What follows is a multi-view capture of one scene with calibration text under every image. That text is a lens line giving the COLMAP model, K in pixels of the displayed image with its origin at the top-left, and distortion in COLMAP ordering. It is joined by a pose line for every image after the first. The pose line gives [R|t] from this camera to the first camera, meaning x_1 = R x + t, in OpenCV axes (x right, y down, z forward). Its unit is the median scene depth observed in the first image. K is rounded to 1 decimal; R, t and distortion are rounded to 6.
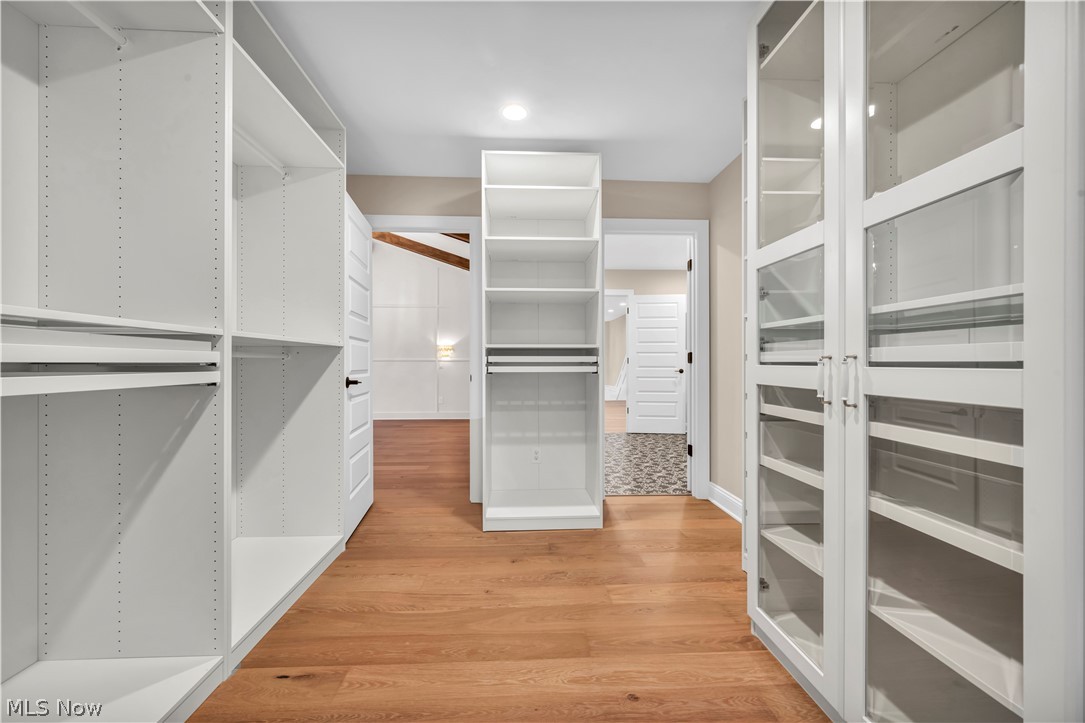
lens RADIAL K [[456.8, 0, 540.0], [0, 456.8, 360.2], [0, 0, 1]] dist [-0.002527, 0.000190]
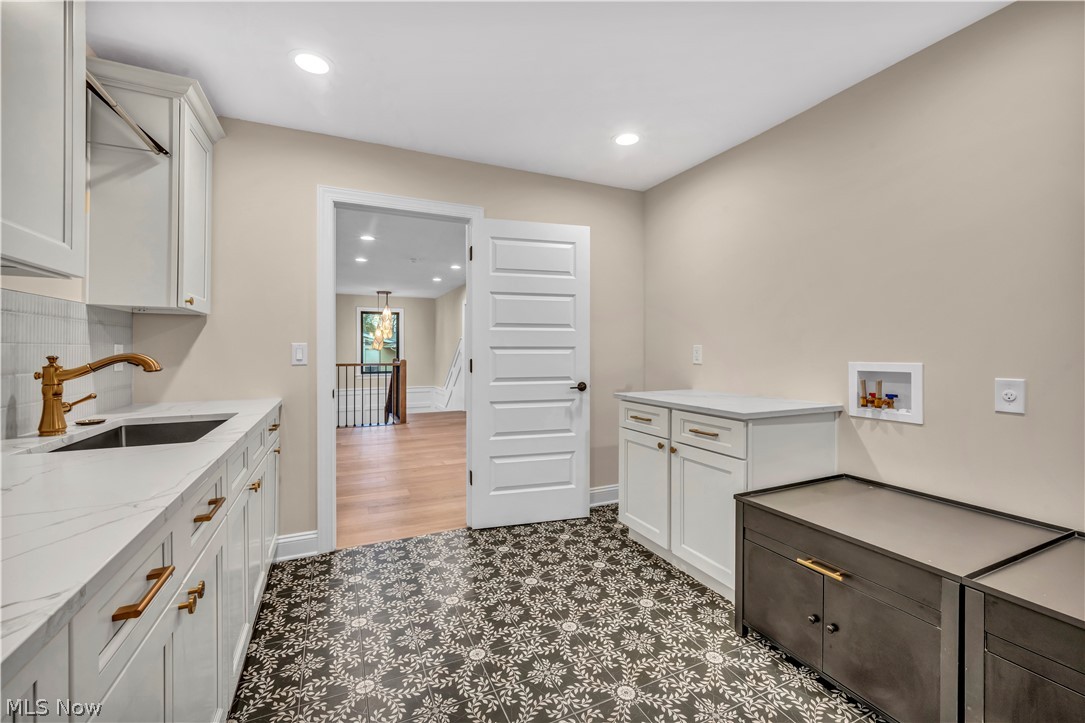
lens RADIAL K [[456.8, 0, 542.9], [0, 456.8, 356.7], [0, 0, 1]] dist [-0.002527, 0.000190]
pose [[0.932584, -0.003400, 0.360938, 0.097906], [0.002518, 0.999993, 0.002914, -0.009427], [-0.360945, -0.001809, 0.932585, 0.565713]]
